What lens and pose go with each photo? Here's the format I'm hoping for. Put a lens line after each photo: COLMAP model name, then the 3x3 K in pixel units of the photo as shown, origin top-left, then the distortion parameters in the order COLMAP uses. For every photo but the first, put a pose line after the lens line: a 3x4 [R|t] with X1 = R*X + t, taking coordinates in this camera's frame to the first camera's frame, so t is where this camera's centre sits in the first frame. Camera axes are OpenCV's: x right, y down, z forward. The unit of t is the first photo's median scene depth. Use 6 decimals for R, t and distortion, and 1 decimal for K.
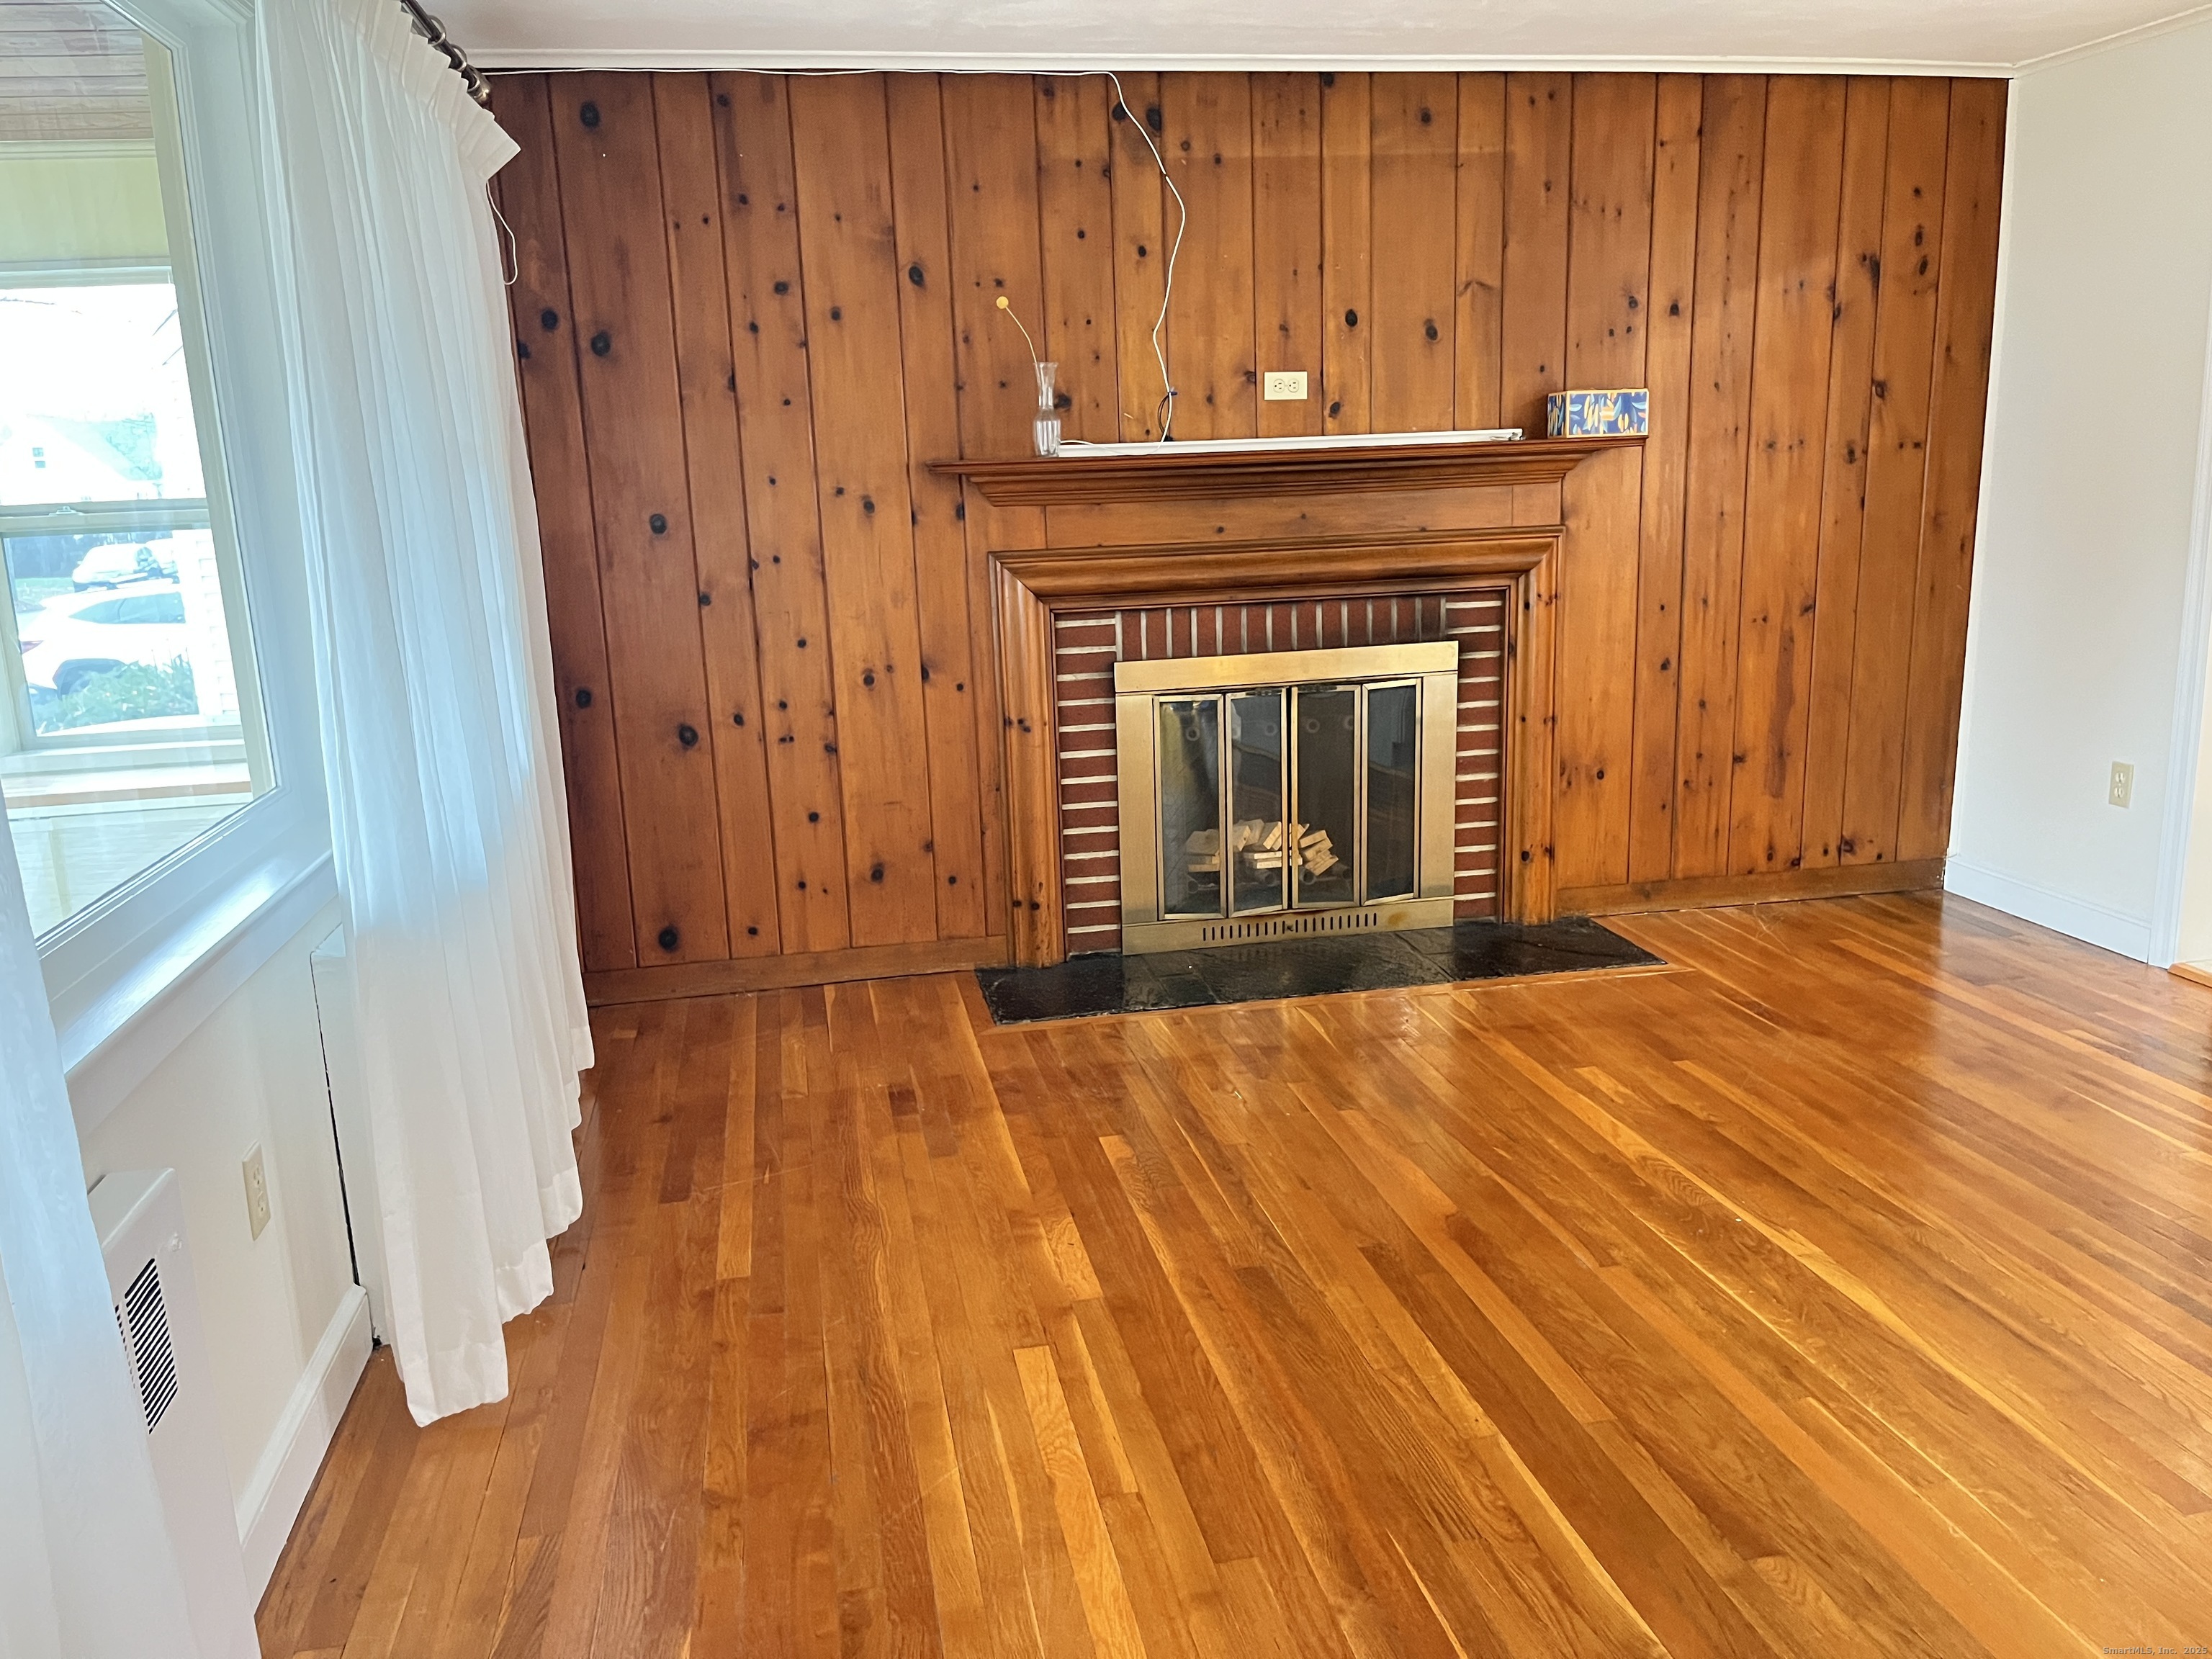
lens RADIAL K [[1681.0, 0, 1107.6], [0, 1681.0, 827.8], [0, 0, 1]] dist [0.058171, -0.066814]
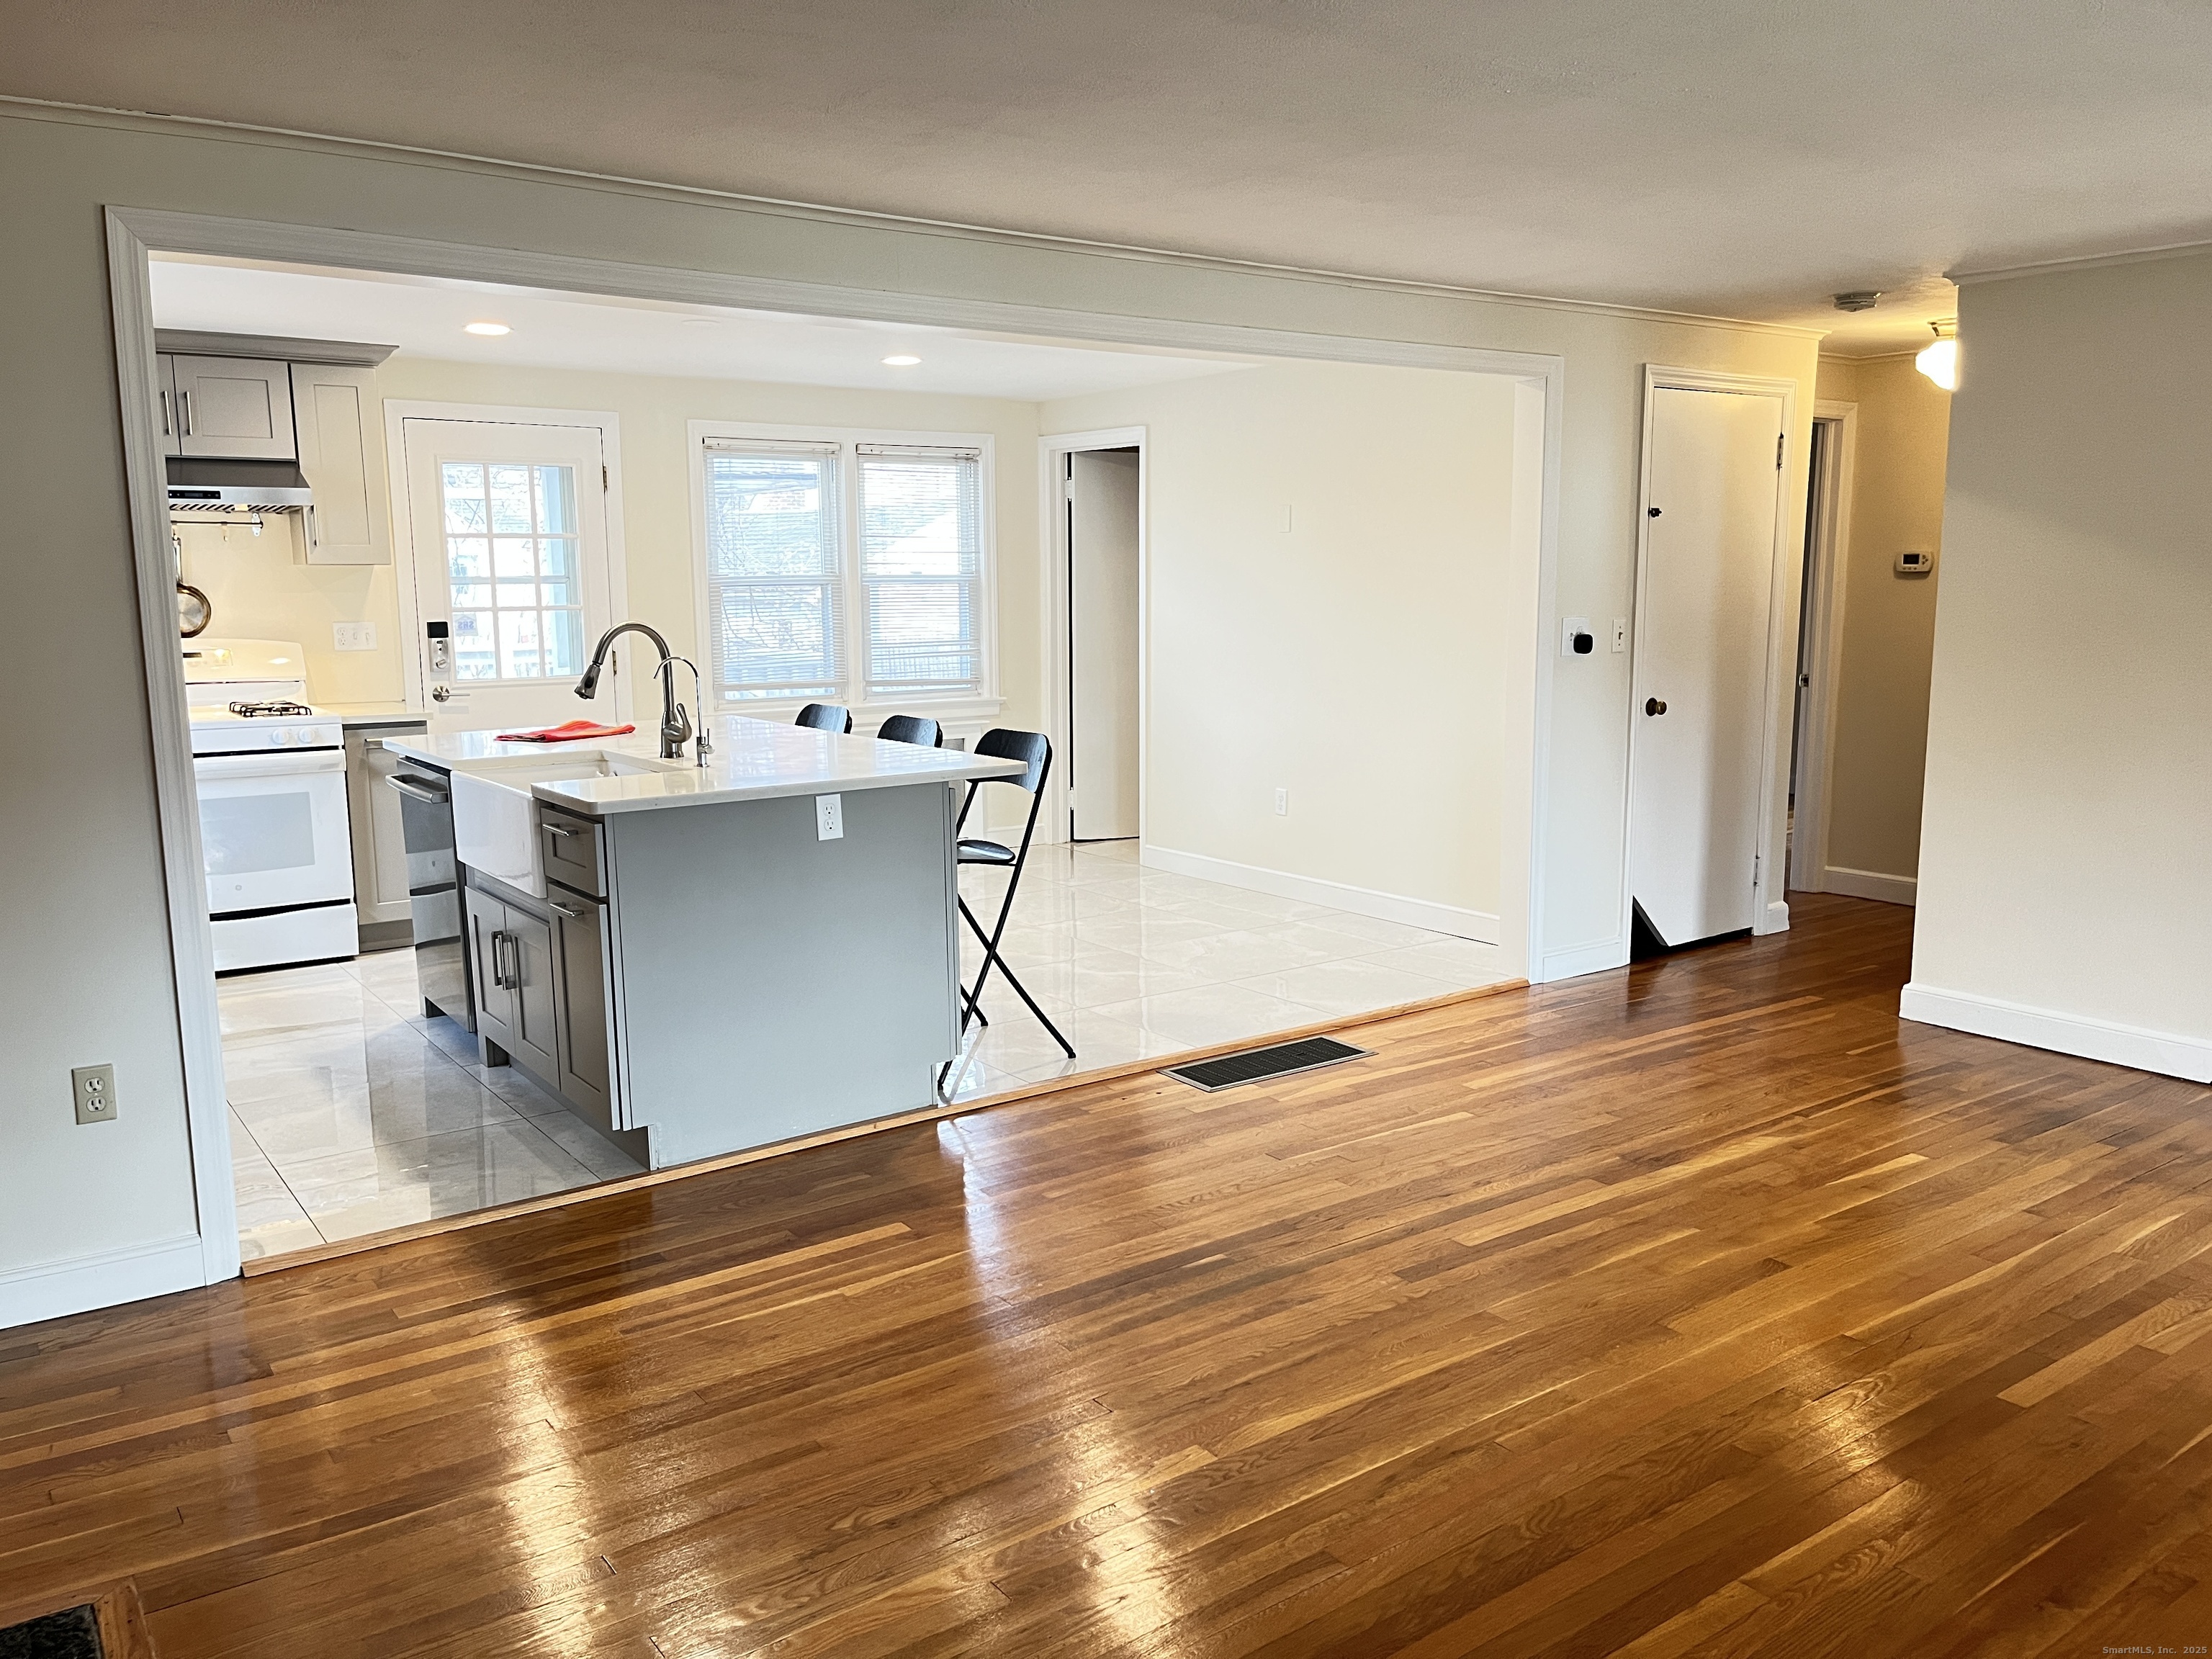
lens RADIAL K [[1681.0, 0, 1084.1], [0, 1681.0, 834.7], [0, 0, 1]] dist [0.058171, -0.066814]
pose [[-0.410570, -0.104195, 0.905856, -0.258968], [0.215369, 0.954260, 0.207376, -0.196021], [-0.886029, 0.280236, -0.369350, 0.845413]]
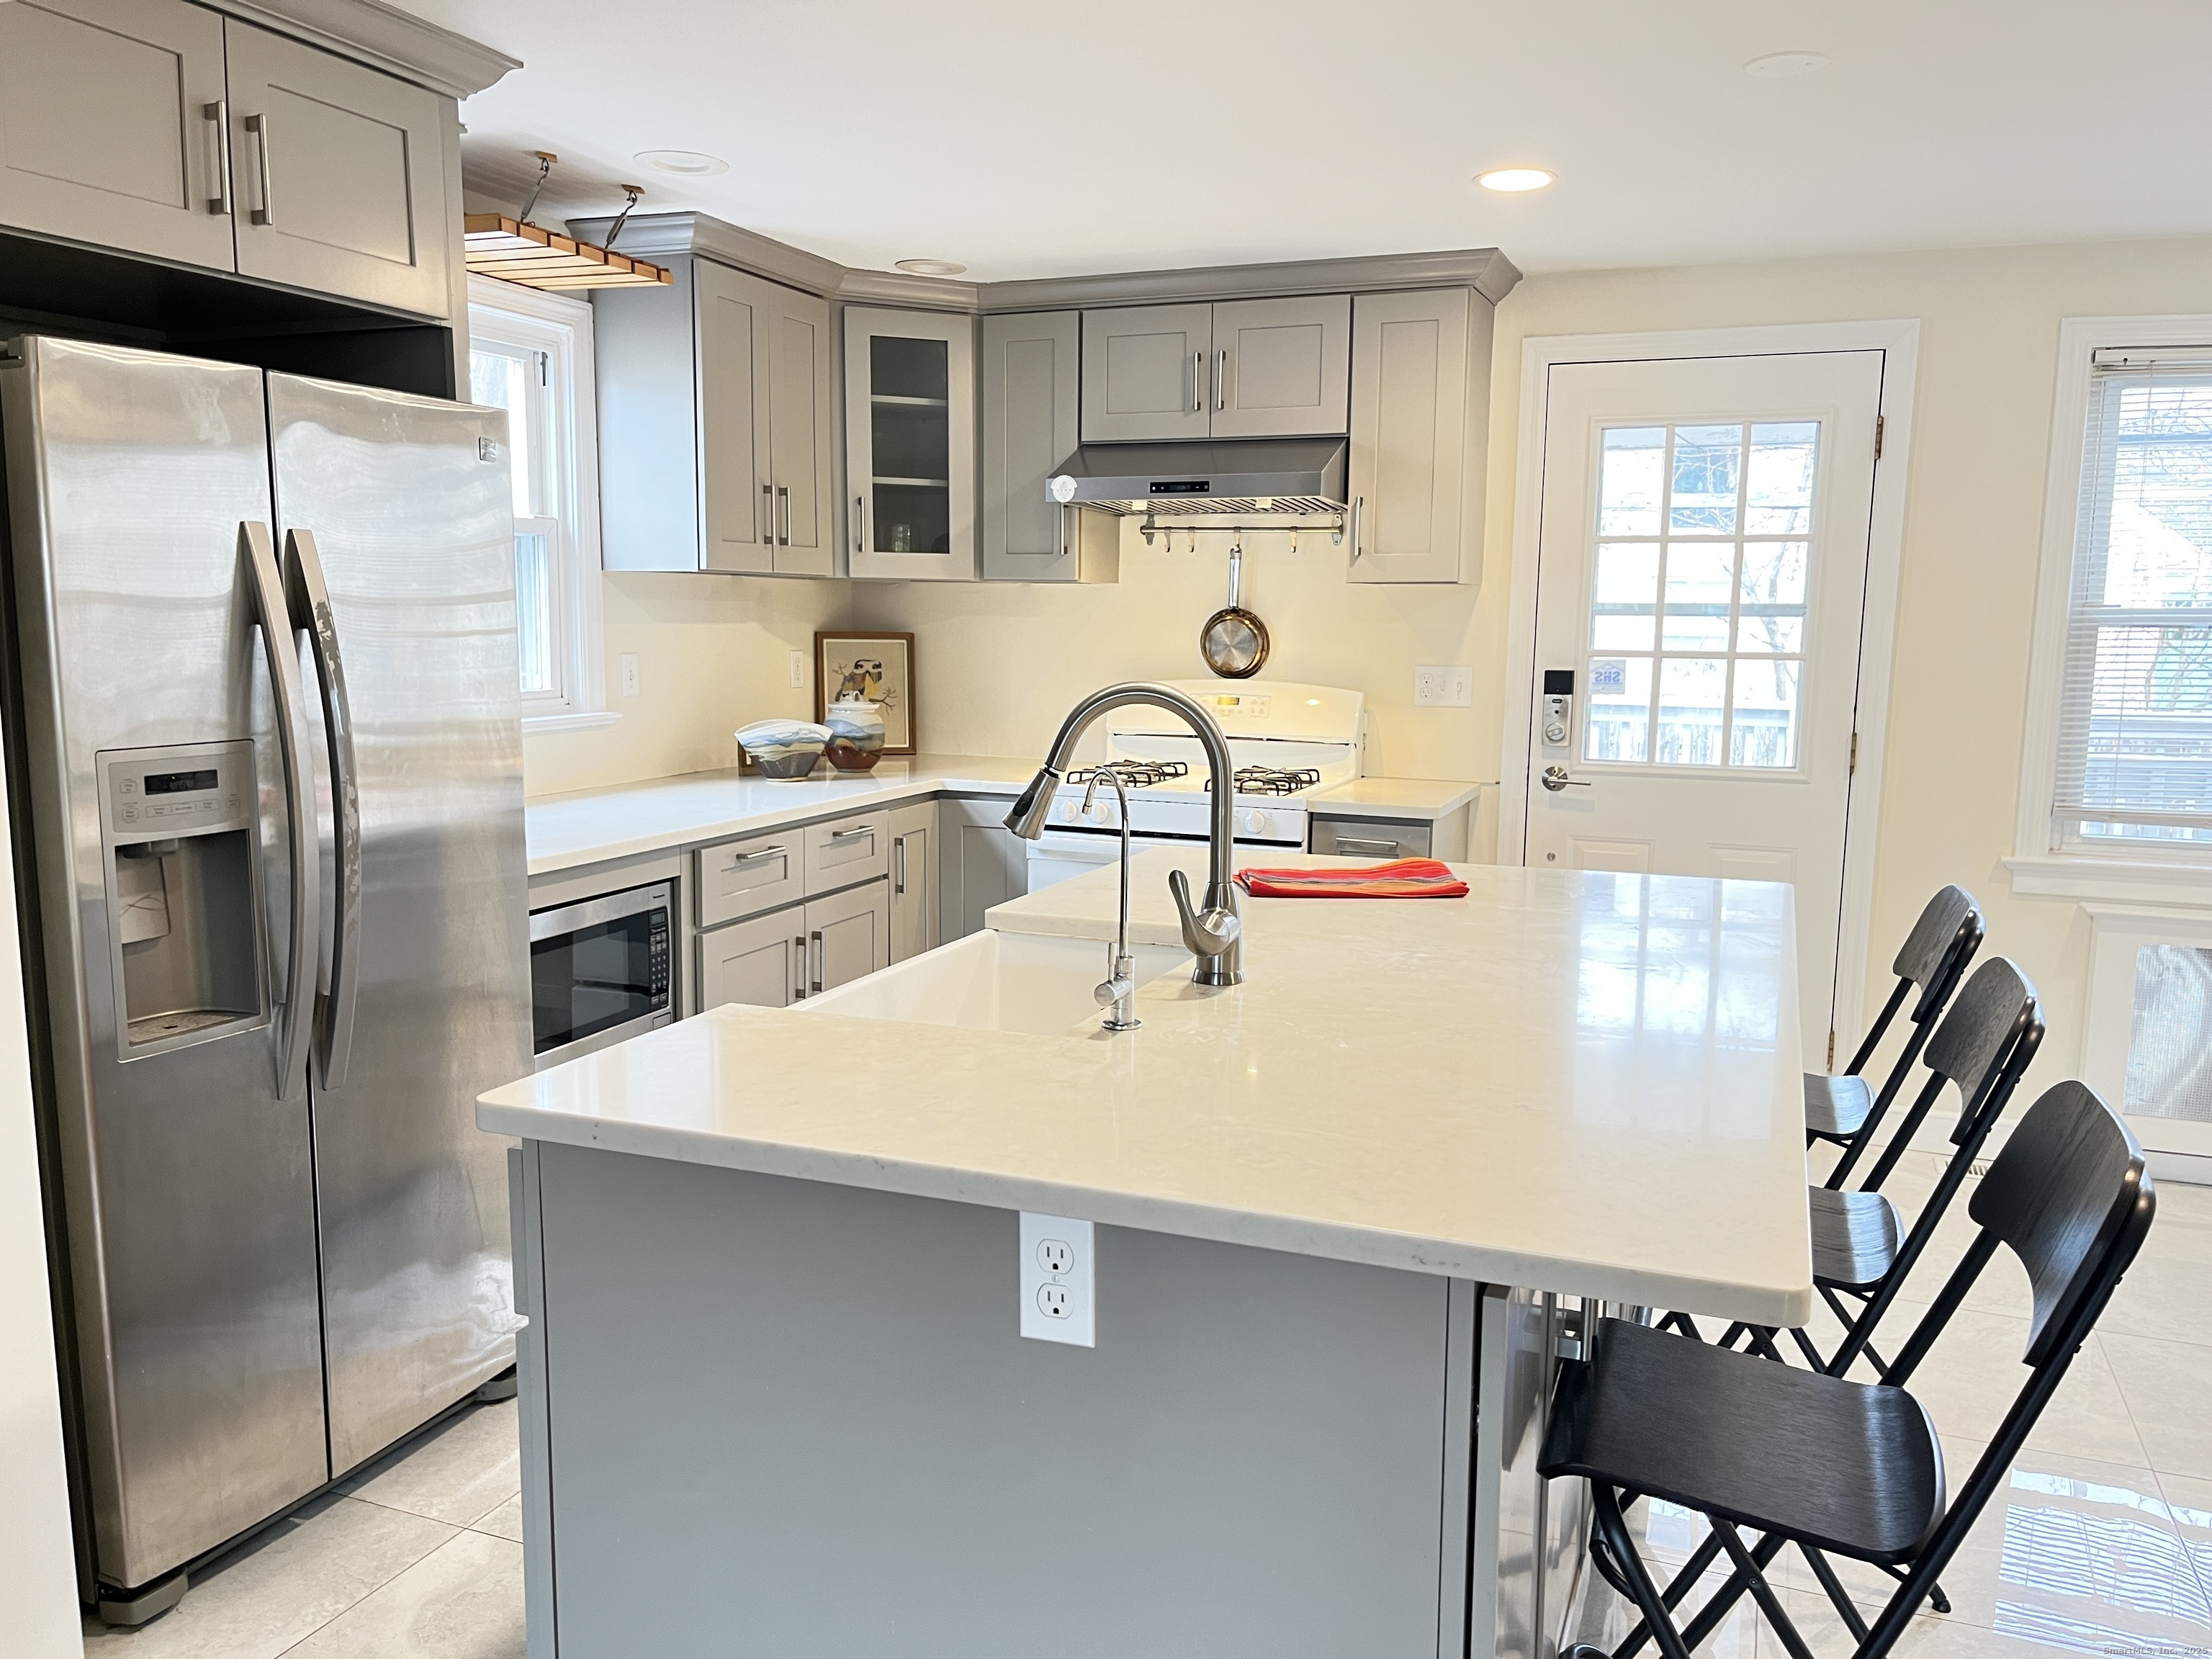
lens RADIAL K [[1681.0, 0, 1094.8], [0, 1681.0, 836.8], [0, 0, 1]] dist [0.058171, -0.066814]
pose [[0.537862, -0.072715, 0.839891, 0.395927], [0.149533, 0.988705, -0.010161, -0.119238], [-0.829665, 0.131057, 0.542660, 0.430302]]
